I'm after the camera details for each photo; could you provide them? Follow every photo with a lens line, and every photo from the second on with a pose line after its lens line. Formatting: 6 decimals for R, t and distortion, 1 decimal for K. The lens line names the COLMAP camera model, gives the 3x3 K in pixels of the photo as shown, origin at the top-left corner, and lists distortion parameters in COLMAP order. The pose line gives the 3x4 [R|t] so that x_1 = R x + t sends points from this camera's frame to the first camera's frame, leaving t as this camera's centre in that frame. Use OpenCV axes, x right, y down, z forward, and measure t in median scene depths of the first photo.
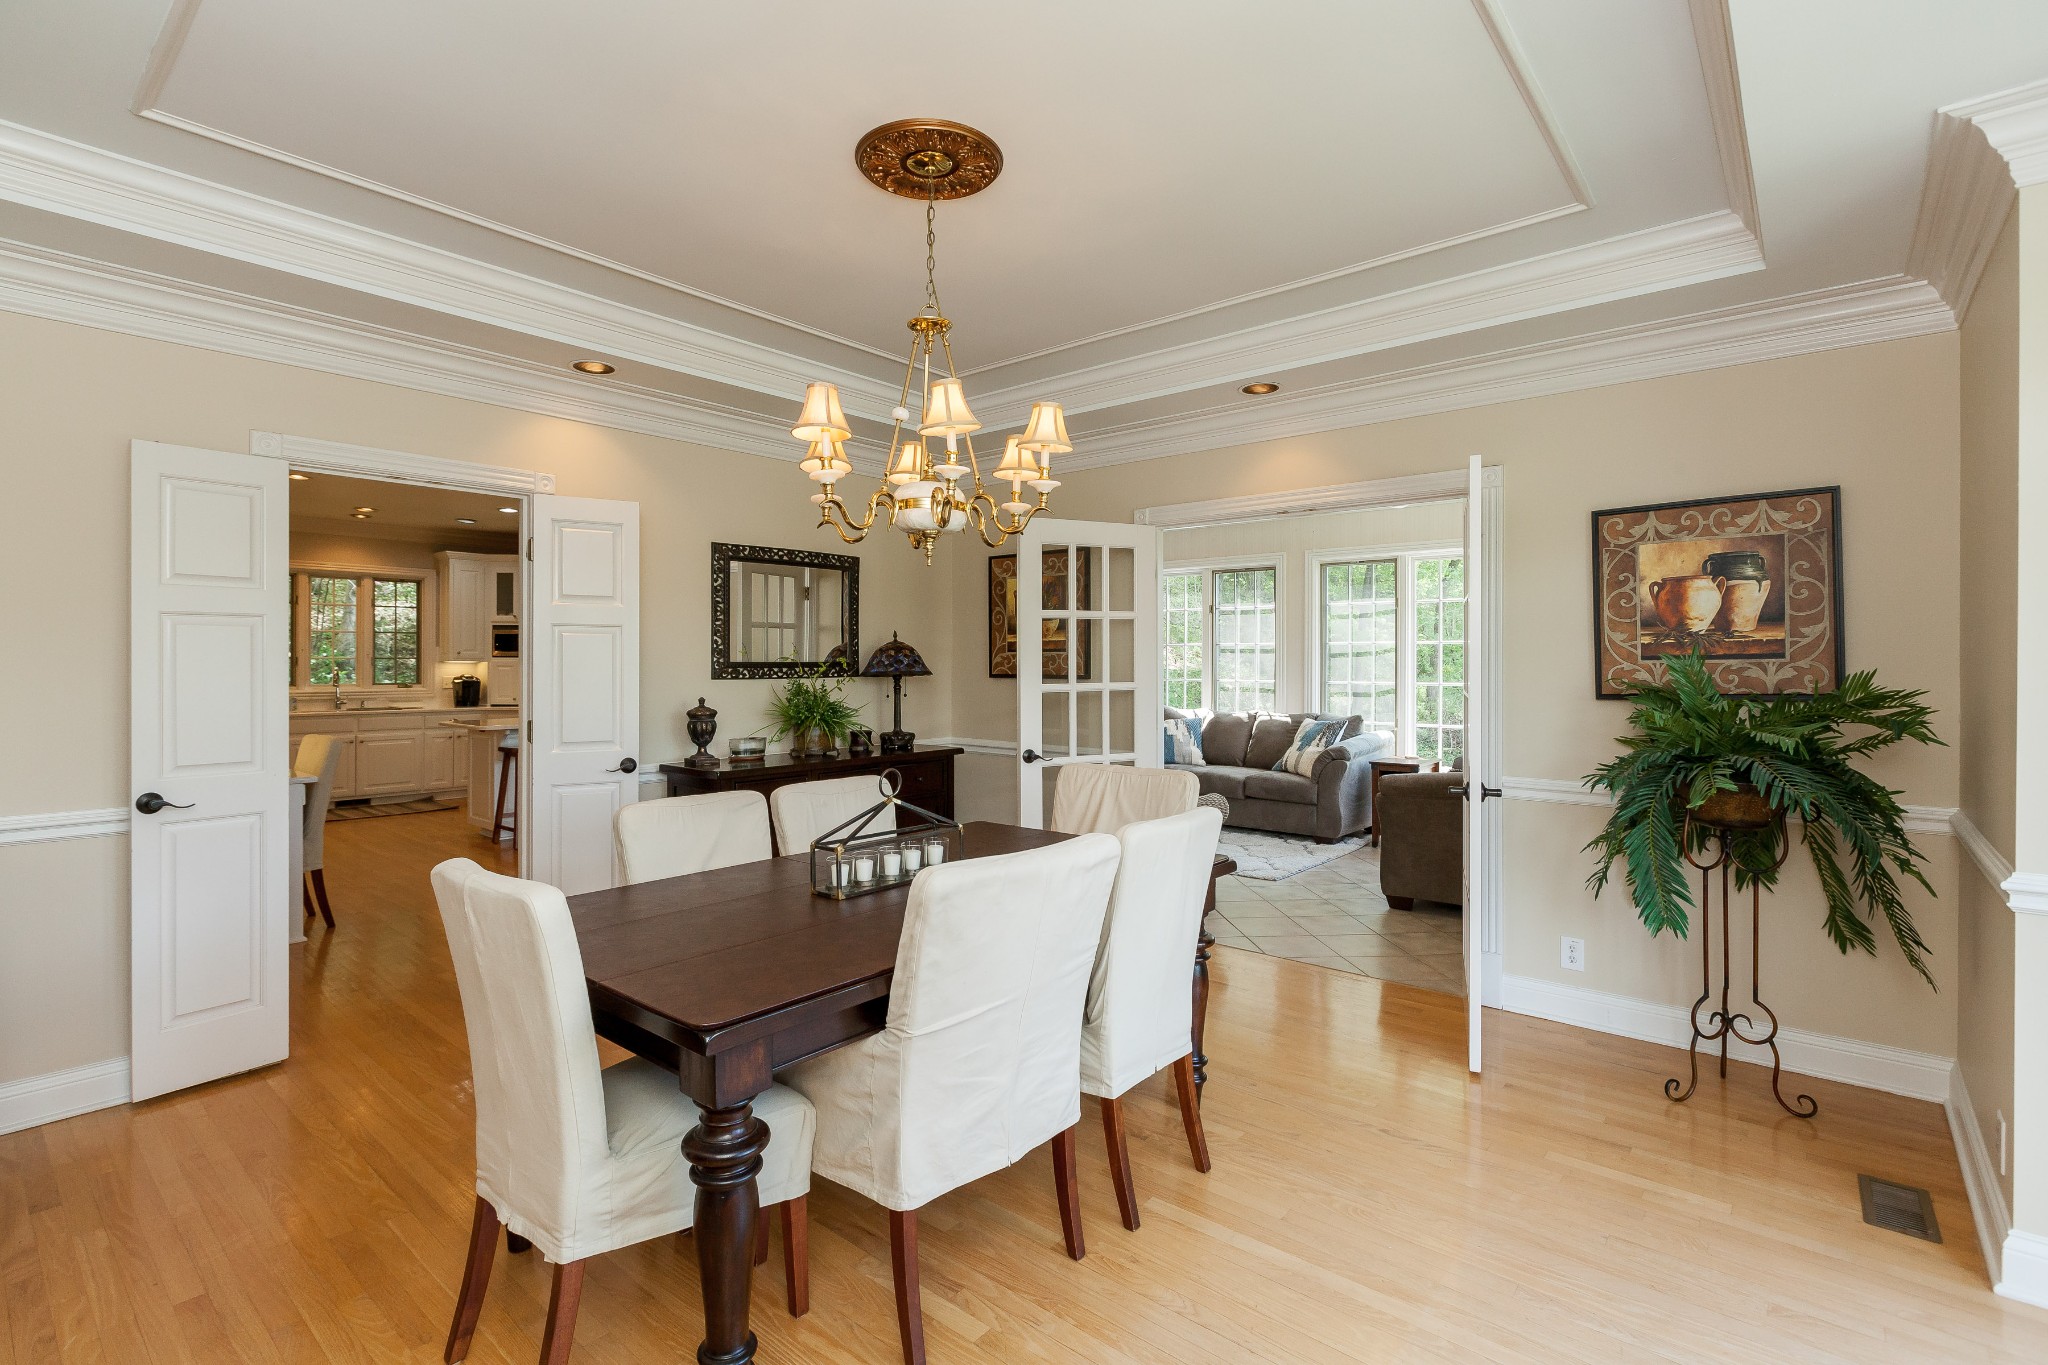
lens RADIAL K [[939.0, 0, 1012.9], [0, 939.0, 671.5], [0, 0, 1]] dist [0.004453, 0.000252]
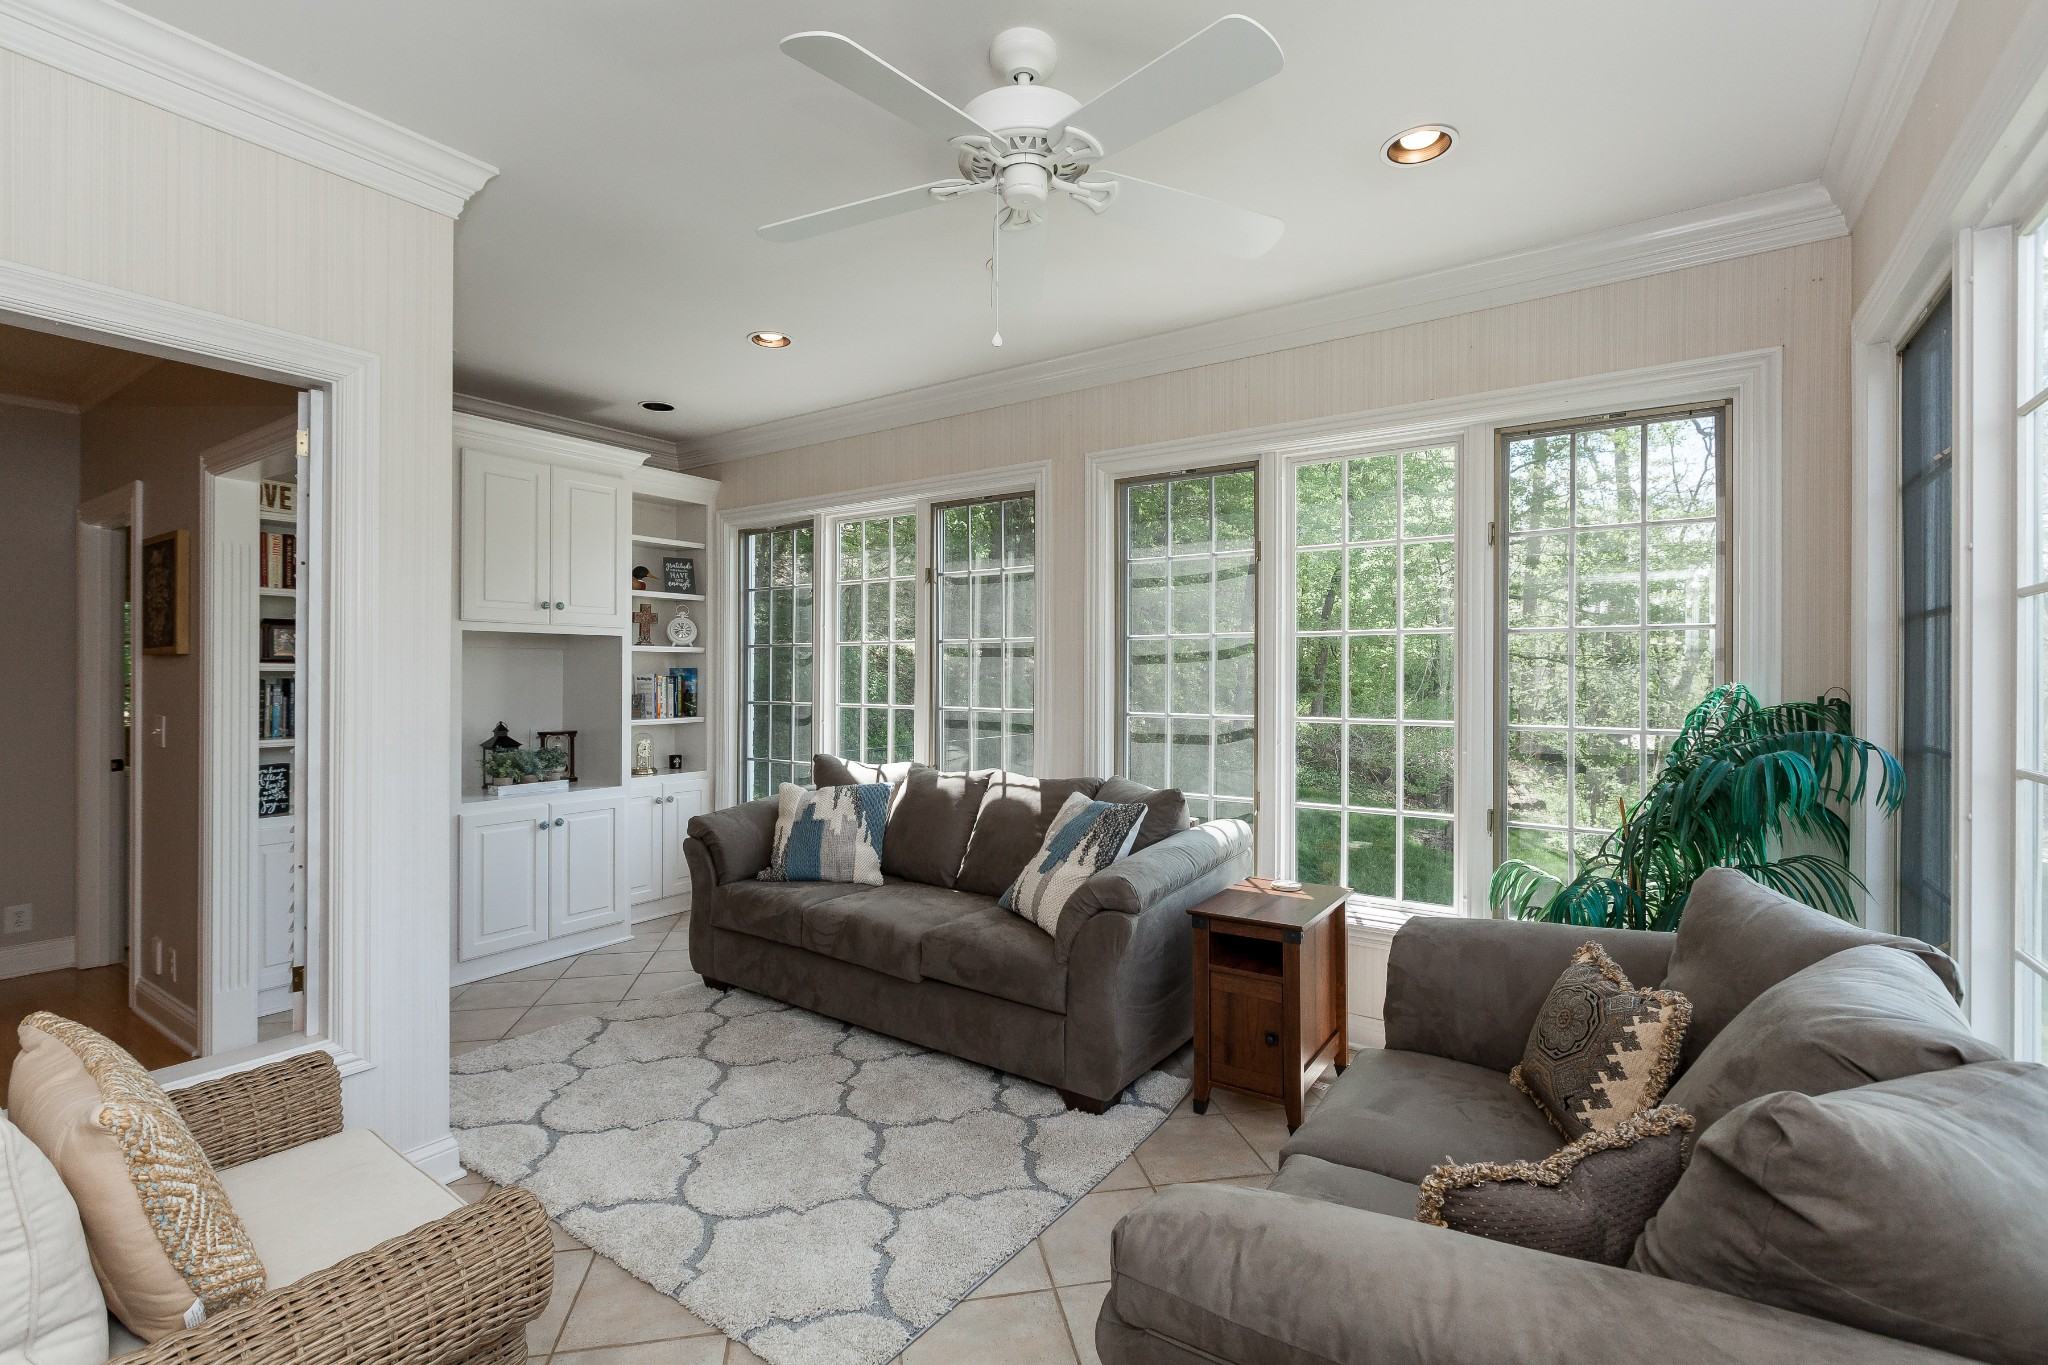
lens RADIAL K [[939.0, 0, 1013.3], [0, 939.0, 668.5], [0, 0, 1]] dist [0.004453, 0.000252]
pose [[0.994008, 0.003464, 0.109251, 0.229304], [-0.002709, 0.999971, -0.007058, -0.010210], [-0.109272, 0.006720, 0.993989, 0.525824]]
